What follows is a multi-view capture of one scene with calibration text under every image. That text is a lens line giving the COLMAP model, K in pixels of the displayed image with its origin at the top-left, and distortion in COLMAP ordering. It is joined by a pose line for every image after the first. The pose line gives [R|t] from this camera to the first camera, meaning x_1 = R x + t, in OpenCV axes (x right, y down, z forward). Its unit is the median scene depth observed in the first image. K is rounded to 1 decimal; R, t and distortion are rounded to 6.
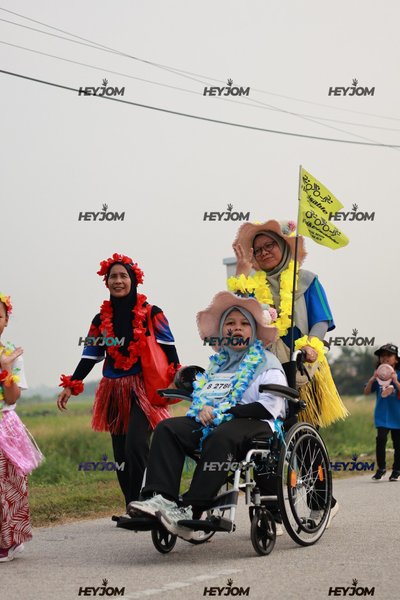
lens RADIAL K [[1505.7, 0, 178.2], [0, 1505.7, 301.1], [0, 0, 1]] dist [0.084384, 0.000000]
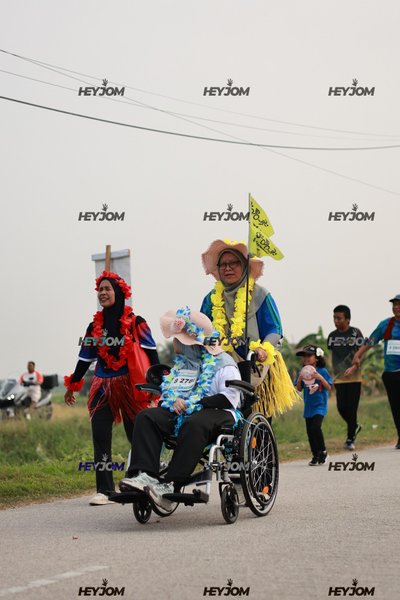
lens RADIAL K [[1505.7, 0, 181.0], [0, 1505.7, 294.1], [0, 0, 1]] dist [0.084384, 0.000000]
pose [[0.995988, 0.007834, 0.089141, -0.083119], [-0.007633, 0.999967, -0.002595, -0.009379], [-0.089159, 0.001905, 0.996016, -0.174873]]
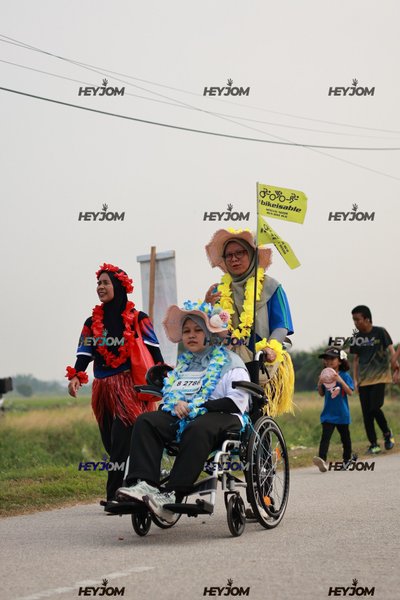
lens RADIAL K [[1505.7, 0, 179.0], [0, 1505.7, 289.2], [0, 0, 1]] dist [0.084384, 0.000000]
pose [[0.998302, 0.004950, 0.058042, -0.047086], [-0.004595, 0.999970, -0.006254, -0.005229], [-0.058071, 0.005976, 0.998295, -0.096578]]
